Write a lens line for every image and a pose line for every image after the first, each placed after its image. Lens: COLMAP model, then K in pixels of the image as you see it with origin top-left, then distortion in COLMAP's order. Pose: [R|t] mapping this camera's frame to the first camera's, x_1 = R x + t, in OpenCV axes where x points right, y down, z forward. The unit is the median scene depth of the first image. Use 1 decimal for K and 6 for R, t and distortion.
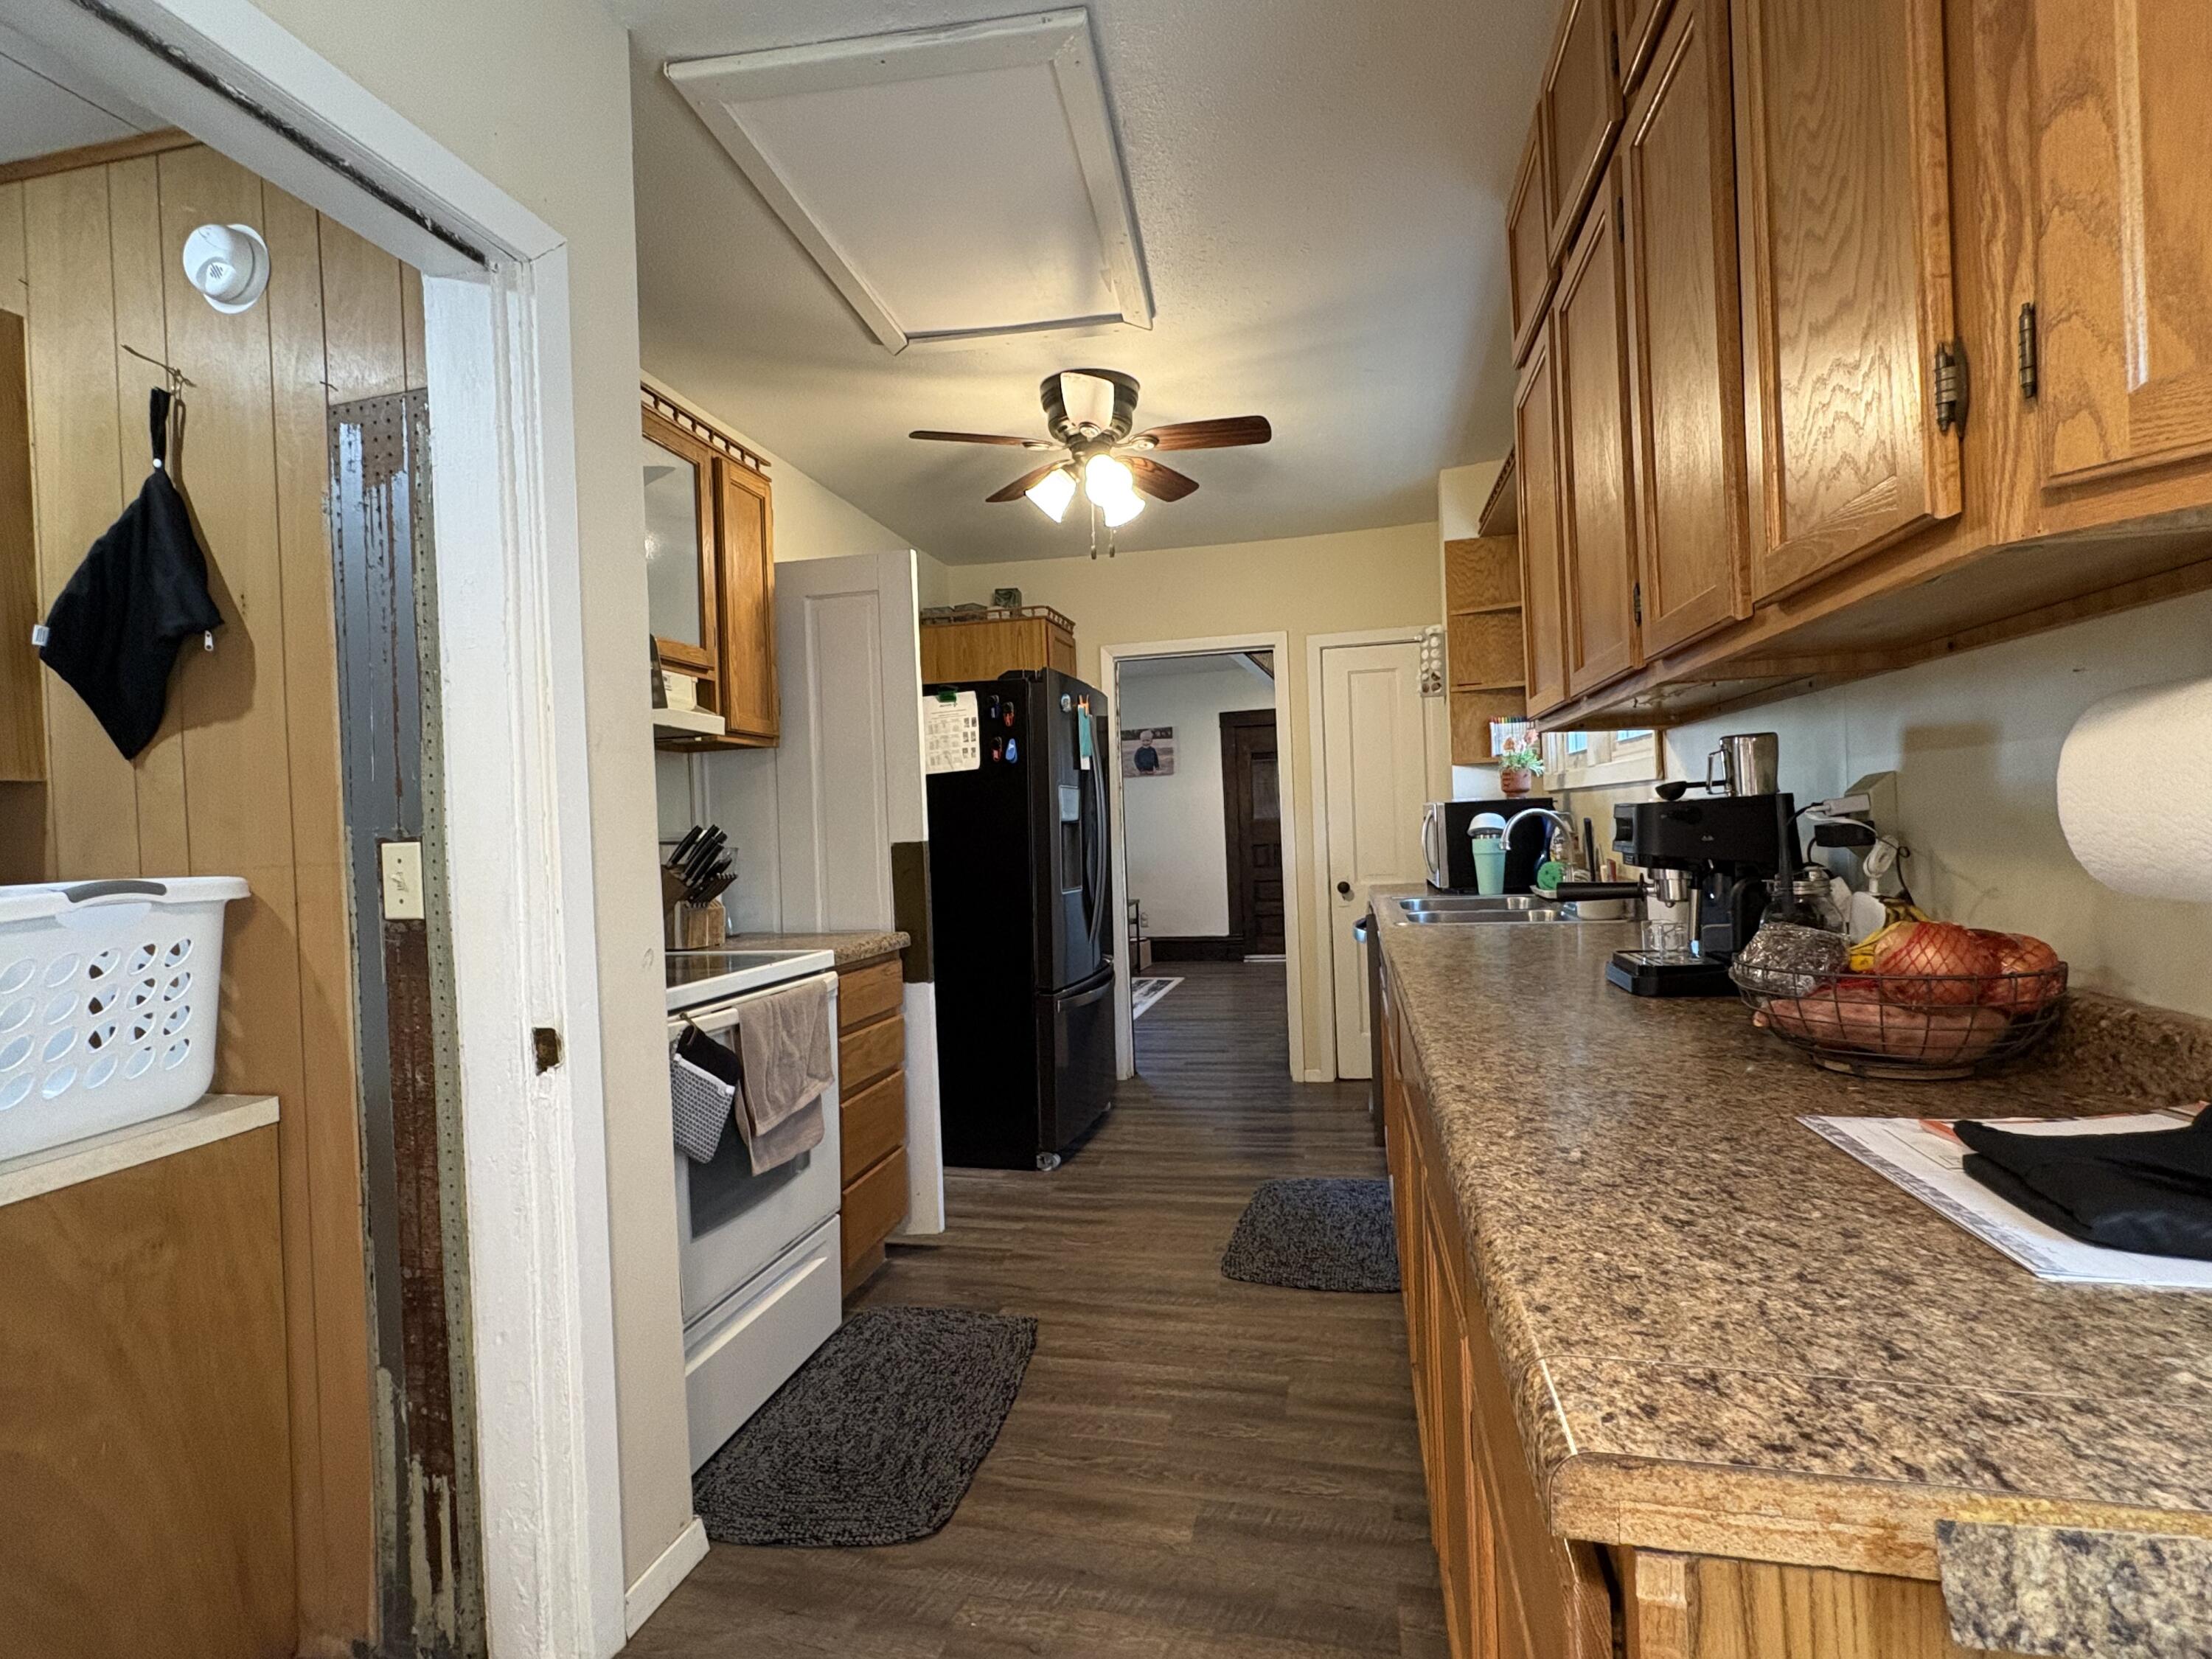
lens RADIAL K [[1091.7, 0, 1110.1], [0, 1091.7, 829.1], [0, 0, 1]] dist [-0.000151, 0.000000]
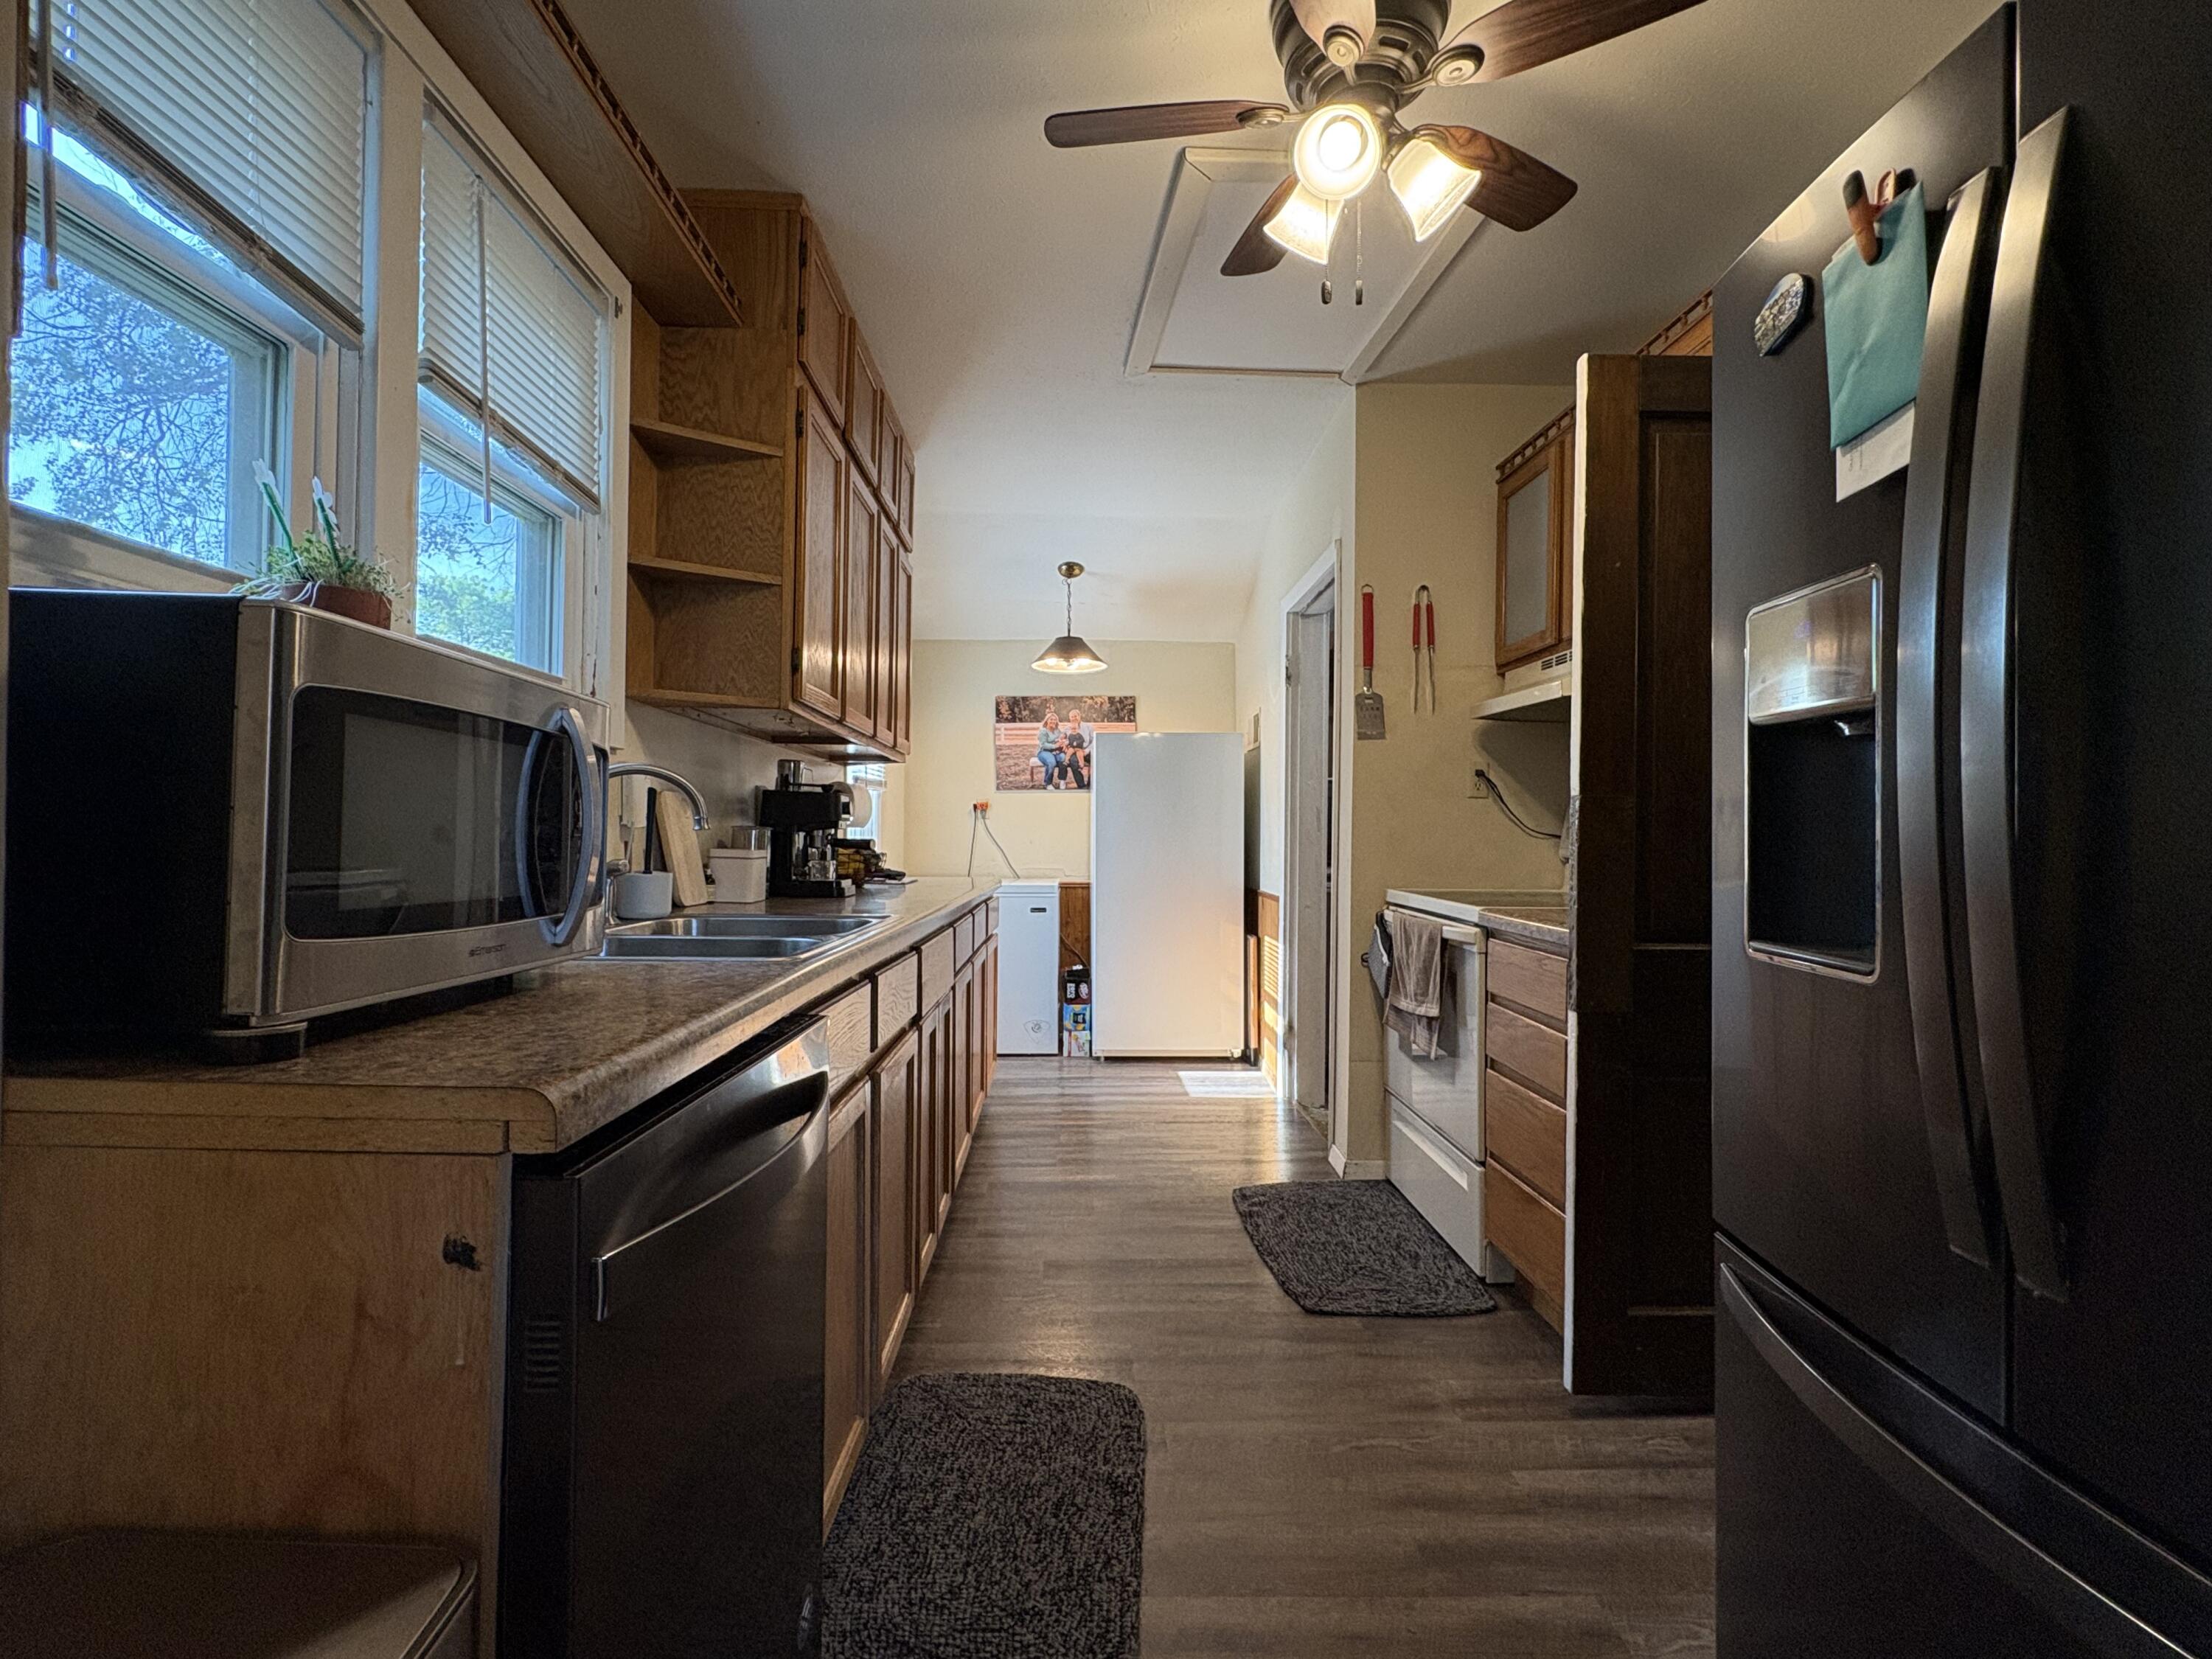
lens RADIAL K [[1091.7, 0, 1106.3], [0, 1091.7, 824.4], [0, 0, 1]] dist [-0.000151, 0.000000]
pose [[-0.971095, 0.027401, -0.237116, 0.156106], [0.027487, 0.999618, 0.002944, 0.010382], [0.237106, -0.003659, -0.971477, 0.930633]]
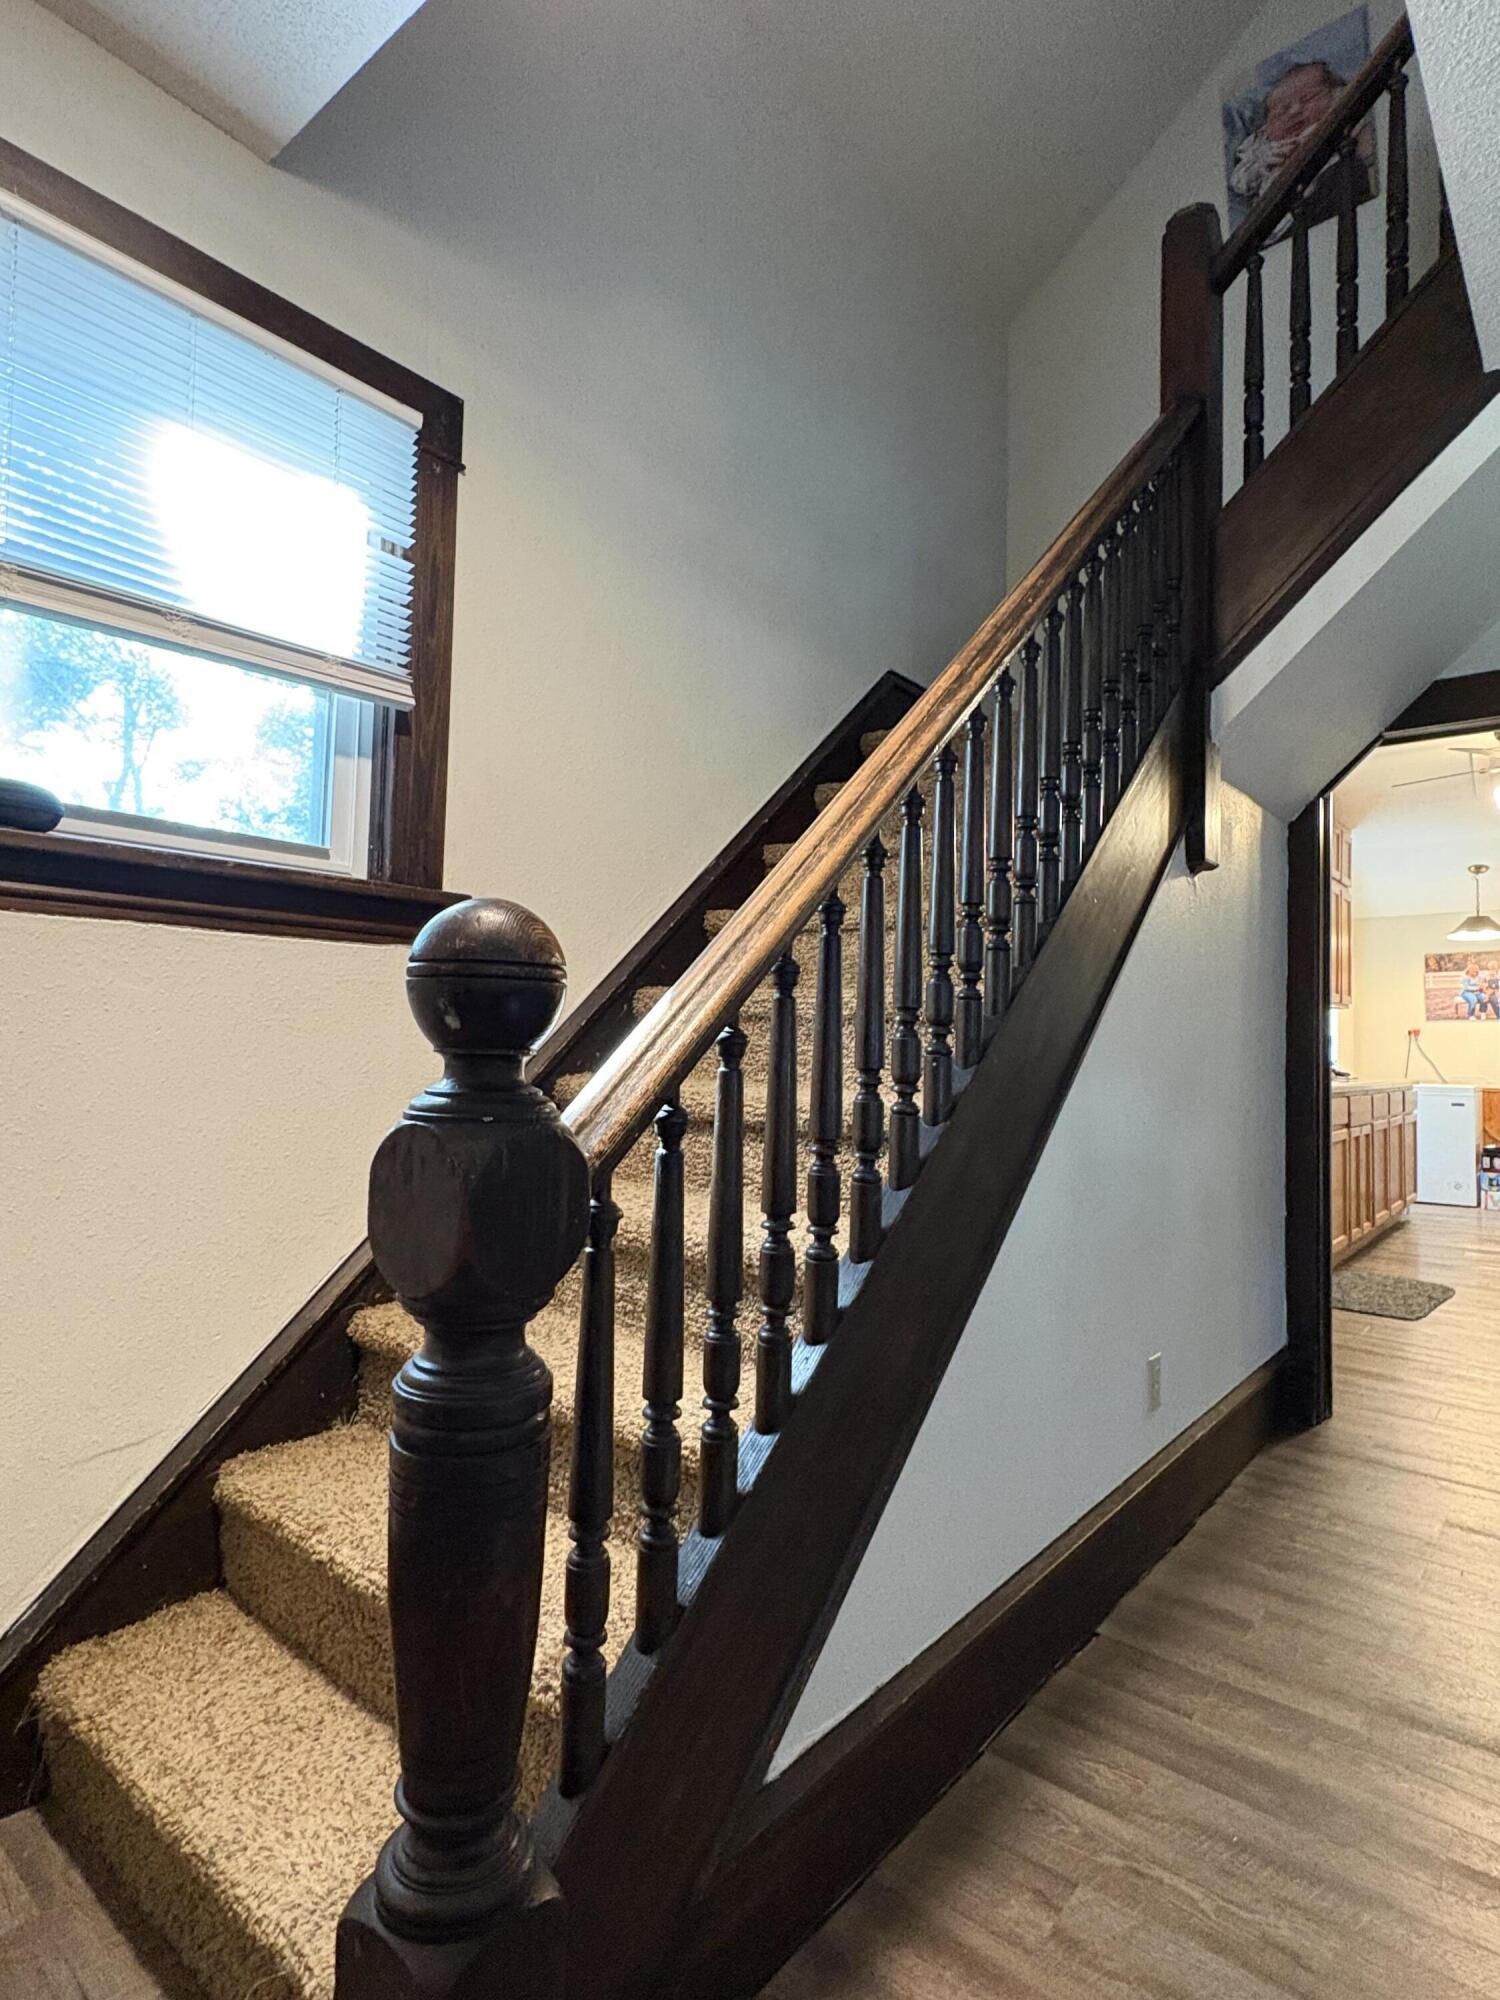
lens RADIAL K [[1034.2, 0, 750.9], [0, 1034.2, 996.1], [0, 0, 1]] dist [0.000153, -0.000015]
pose [[-0.886075, 0.034061, 0.462288, 0.163257], [0.006273, 0.998086, -0.061515, 0.017847], [-0.463499, -0.051607, -0.884594, 1.238710]]
